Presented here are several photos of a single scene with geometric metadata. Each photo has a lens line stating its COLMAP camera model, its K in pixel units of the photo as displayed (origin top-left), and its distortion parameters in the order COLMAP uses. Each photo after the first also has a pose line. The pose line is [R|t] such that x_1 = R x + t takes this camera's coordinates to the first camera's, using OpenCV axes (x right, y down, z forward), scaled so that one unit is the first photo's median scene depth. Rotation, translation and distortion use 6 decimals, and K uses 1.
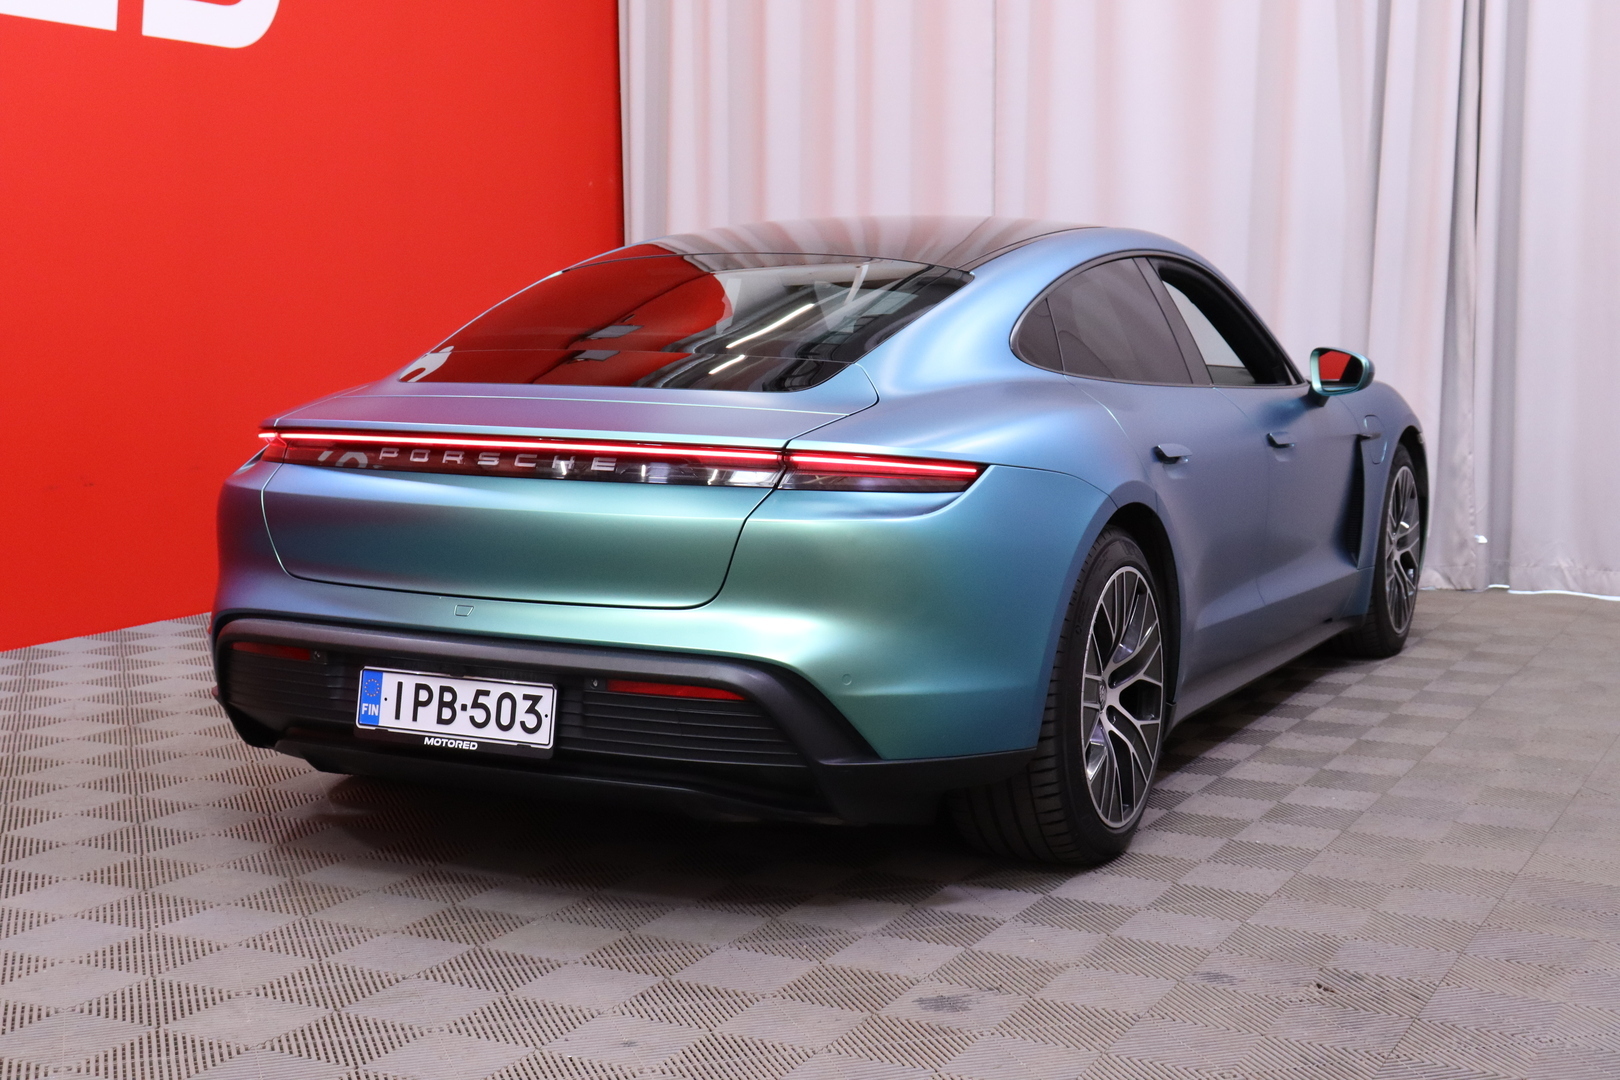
lens RADIAL K [[1994.9, 0, 807.8], [0, 1994.9, 542.0], [0, 0, 1]] dist [0.061062, 0.000000]
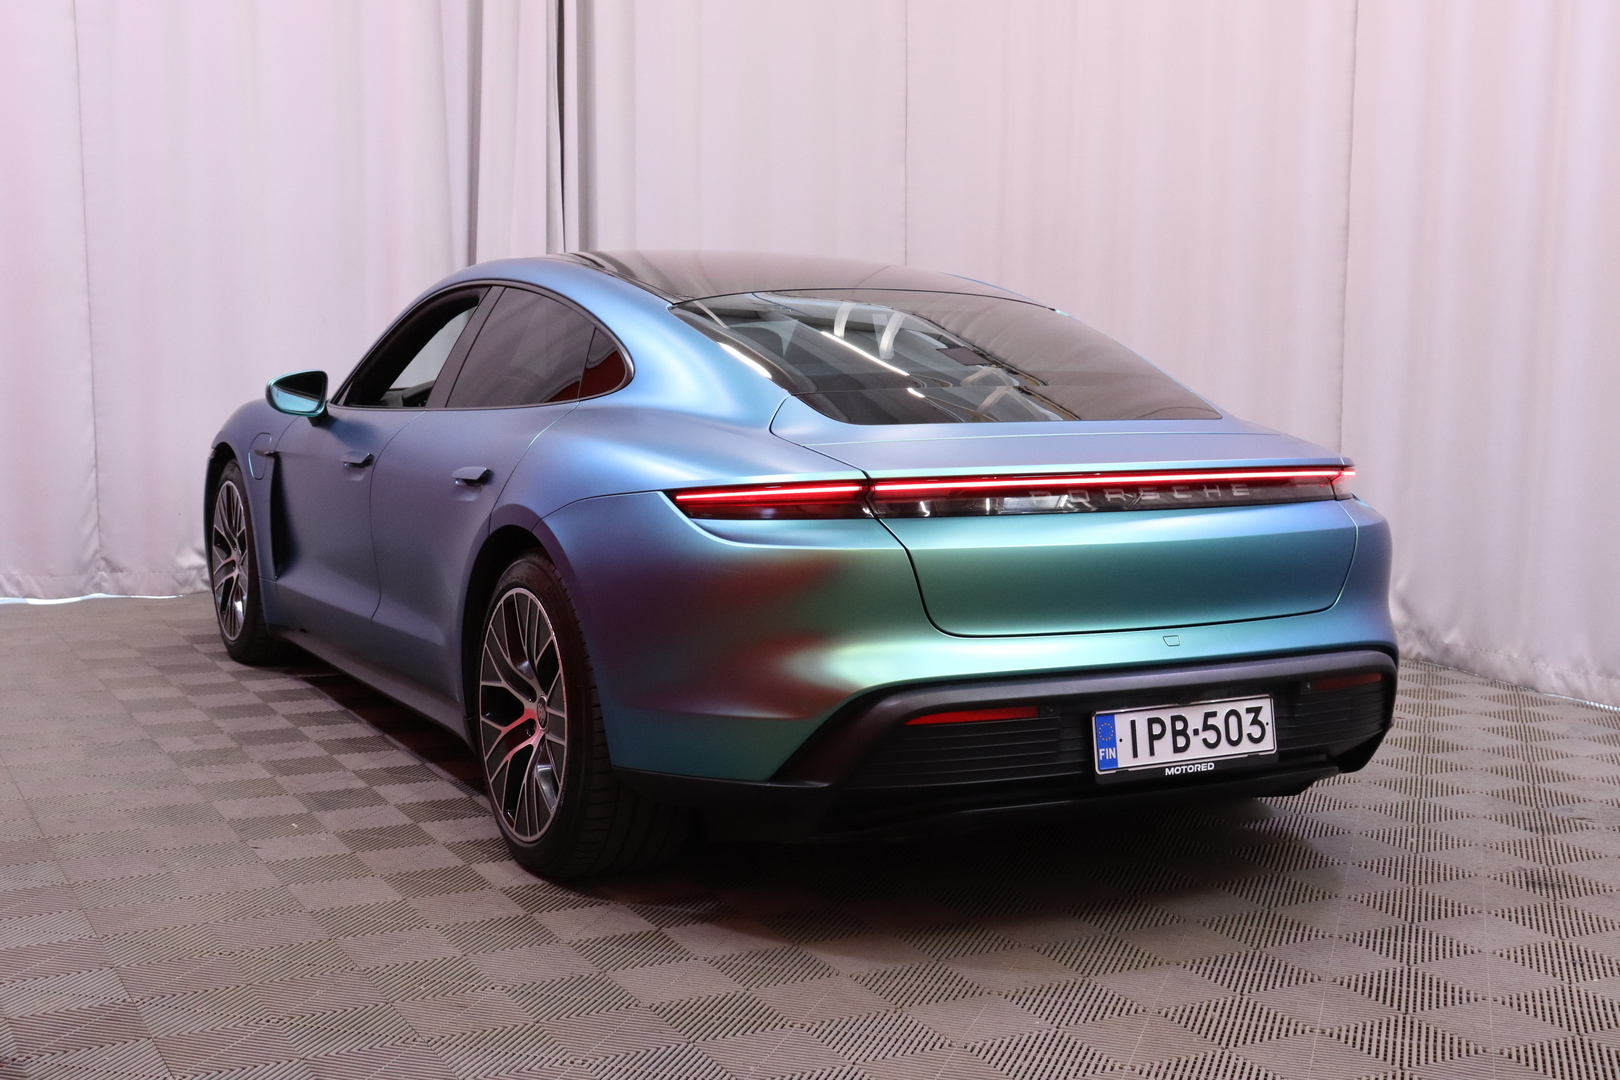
lens RADIAL K [[1994.9, 0, 817.3], [0, 1994.9, 536.2], [0, 0, 1]] dist [0.061062, 0.000000]
pose [[0.585764, -0.080517, 0.806472, -1.106564], [0.088172, 0.995478, 0.035345, -0.072244], [-0.805671, 0.050404, 0.590215, 0.531833]]
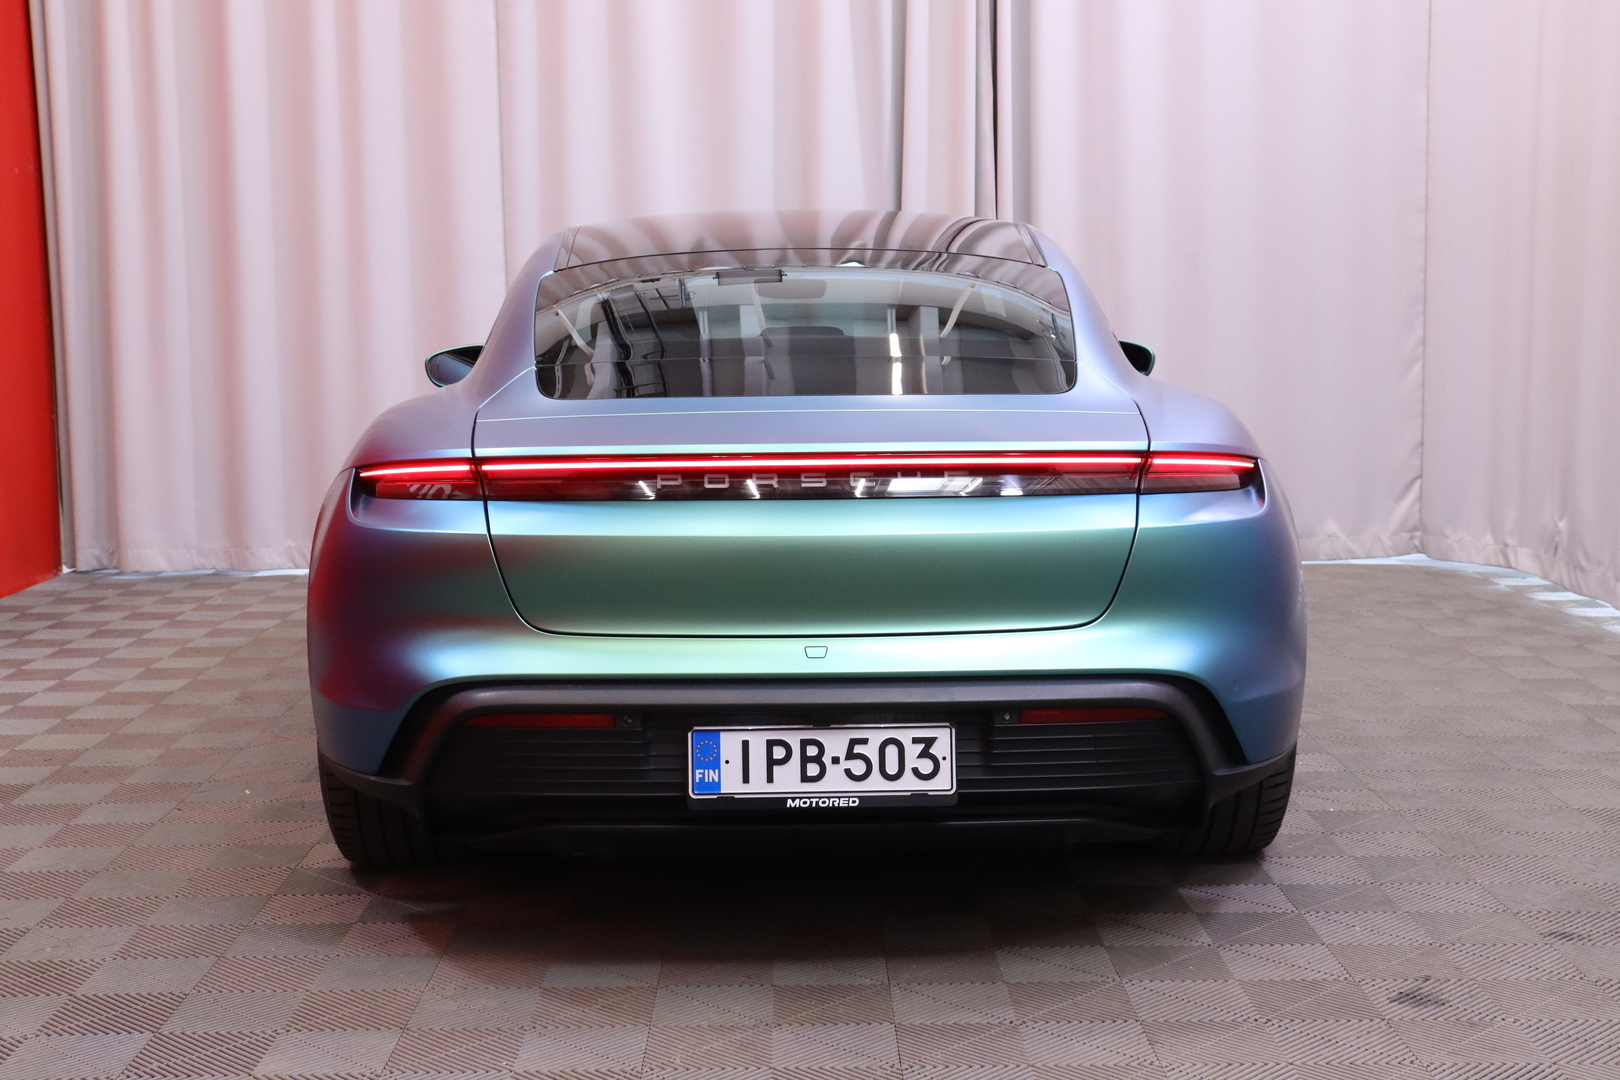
lens RADIAL K [[1994.9, 0, 810.9], [0, 1994.9, 529.2], [0, 0, 1]] dist [0.061062, 0.000000]
pose [[0.905522, -0.066553, 0.419047, -0.540194], [0.068396, 0.997601, 0.010639, -0.029561], [-0.418750, 0.019027, 0.907902, 0.194586]]
